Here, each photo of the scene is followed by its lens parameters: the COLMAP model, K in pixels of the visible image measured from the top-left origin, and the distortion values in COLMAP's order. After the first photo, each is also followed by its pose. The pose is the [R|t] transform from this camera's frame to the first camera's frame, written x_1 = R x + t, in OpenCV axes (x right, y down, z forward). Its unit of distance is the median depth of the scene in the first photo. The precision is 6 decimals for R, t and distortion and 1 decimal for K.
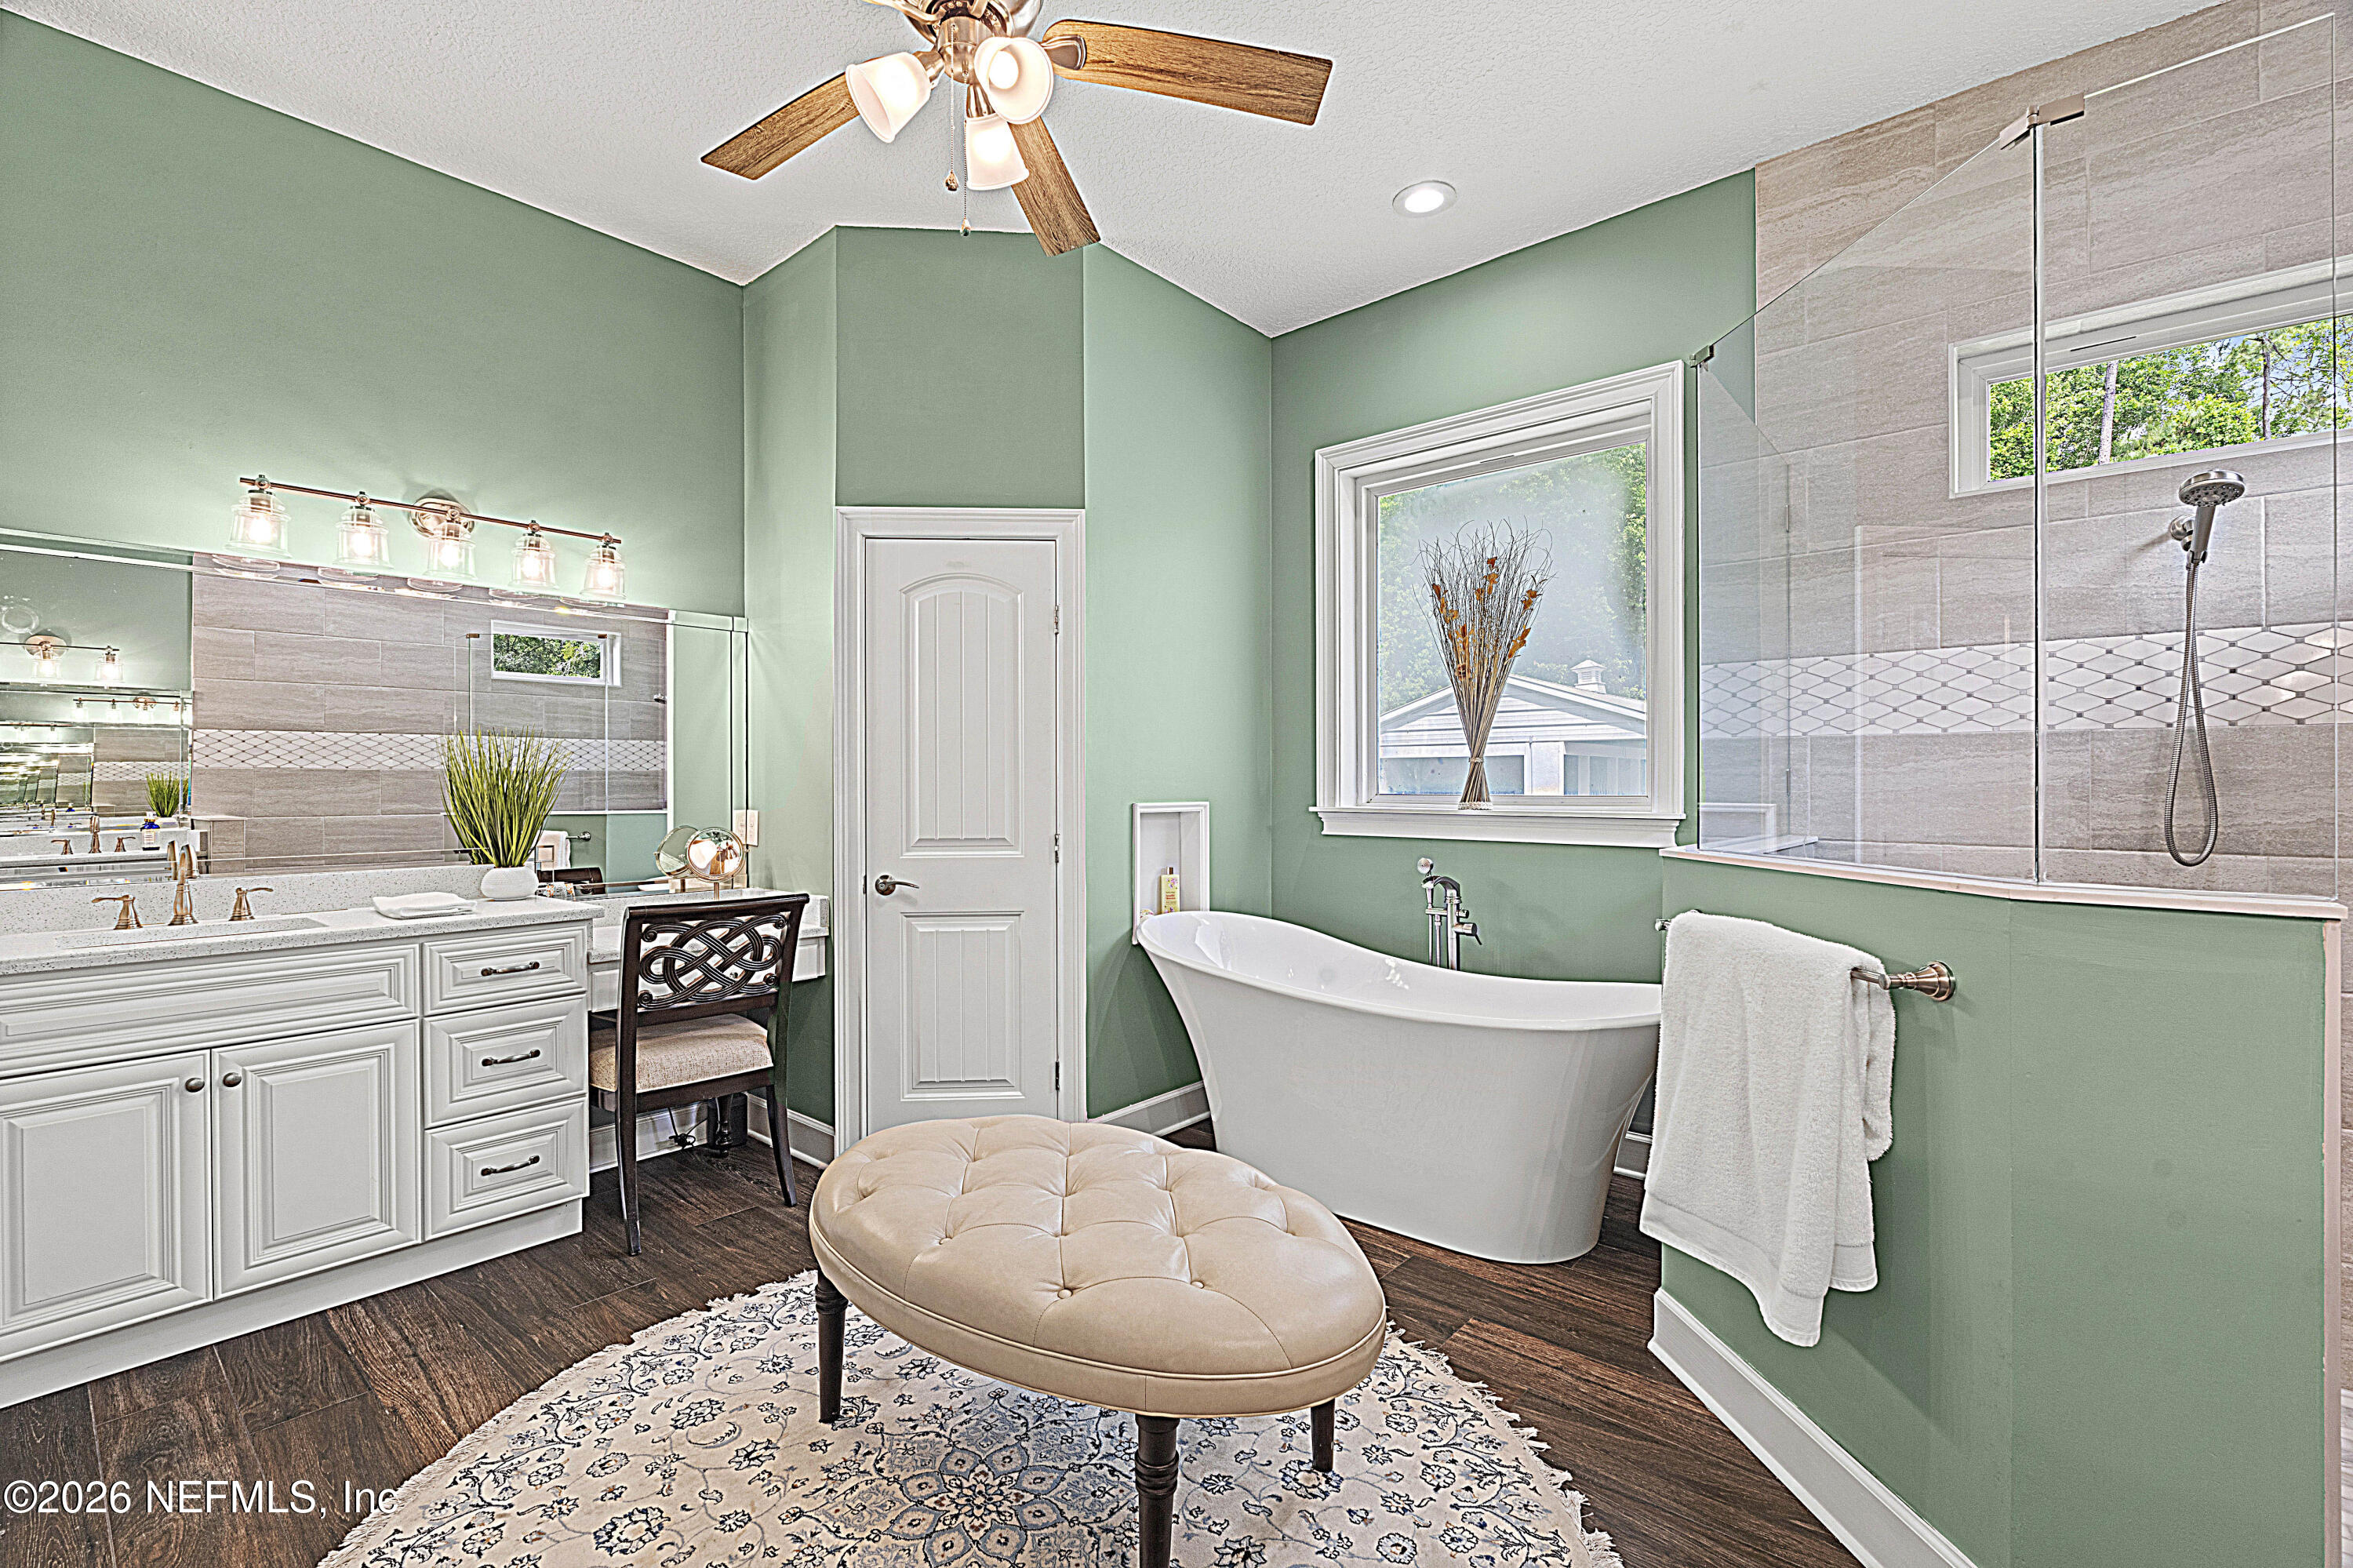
lens RADIAL K [[1037.5, 0, 1169.5], [0, 1037.5, 779.4], [0, 0, 1]] dist [-0.005551, 0.000335]
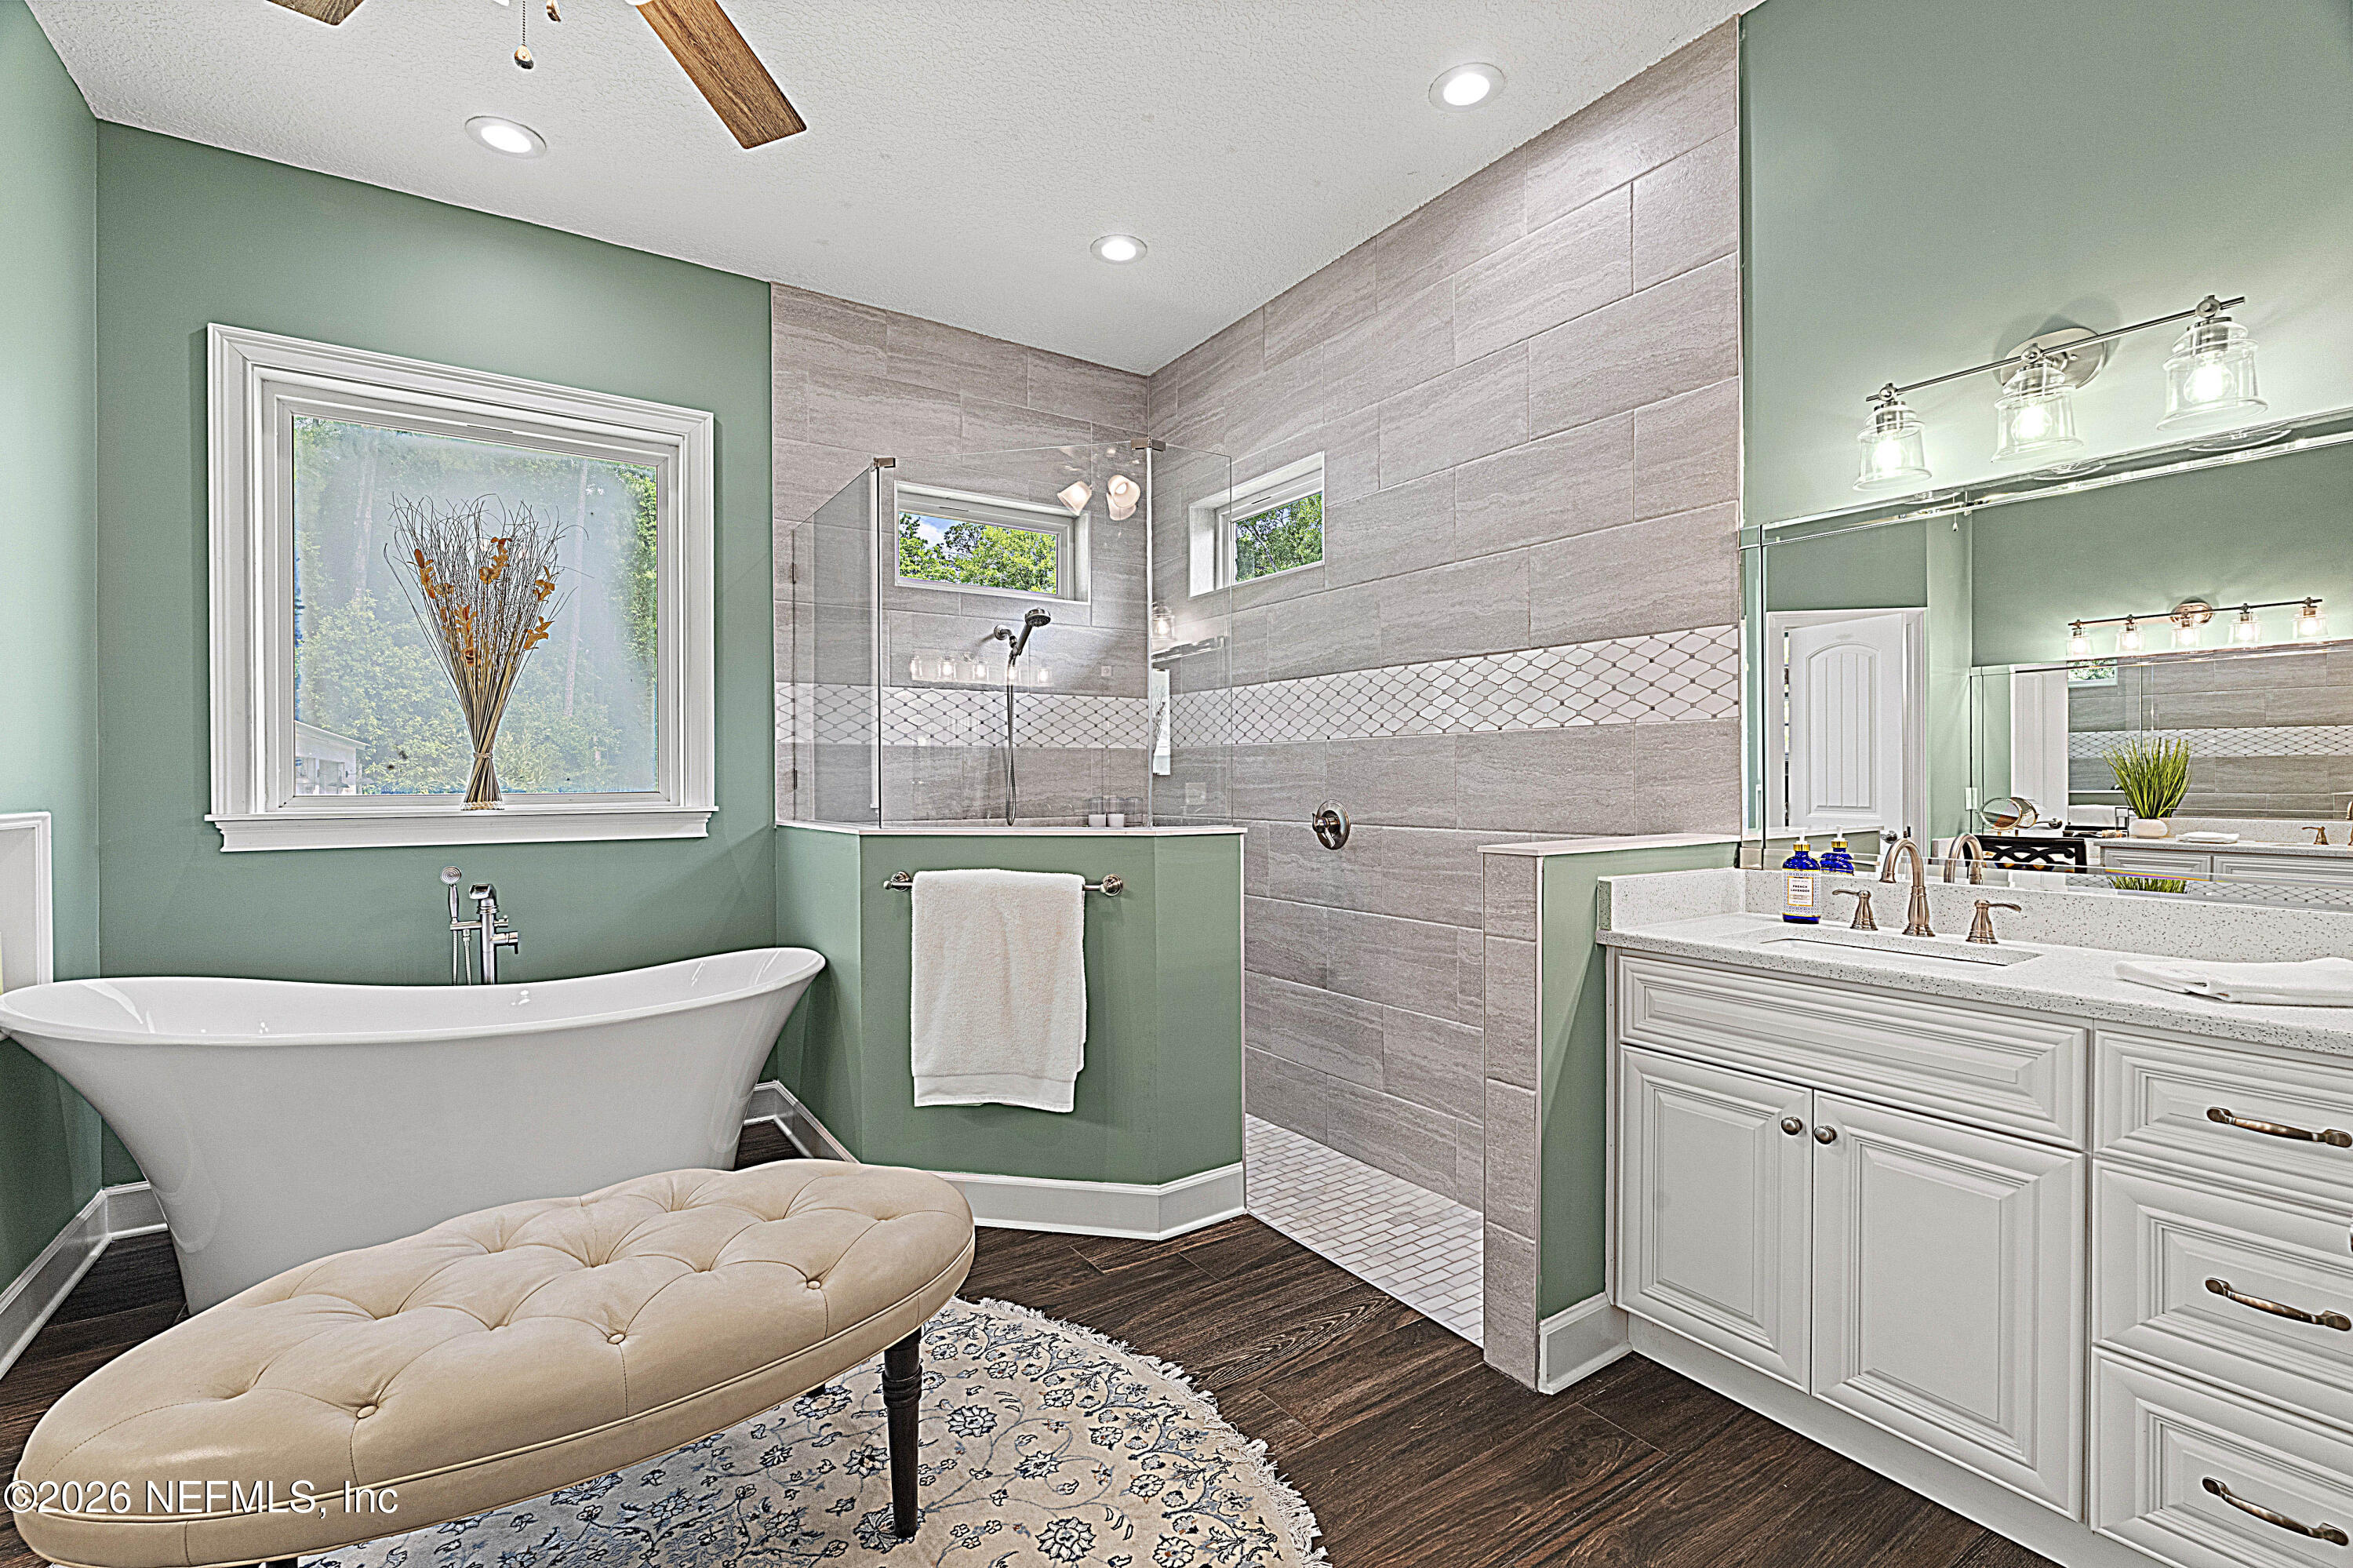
lens RADIAL K [[1037.5, 0, 1172.0], [0, 1037.5, 783.0], [0, 0, 1]] dist [-0.005551, 0.000335]
pose [[0.260417, -0.007016, 0.965471, -0.519400], [0.000879, 0.999975, 0.007030, -0.000300], [-0.965496, -0.000982, 0.260416, 0.213279]]
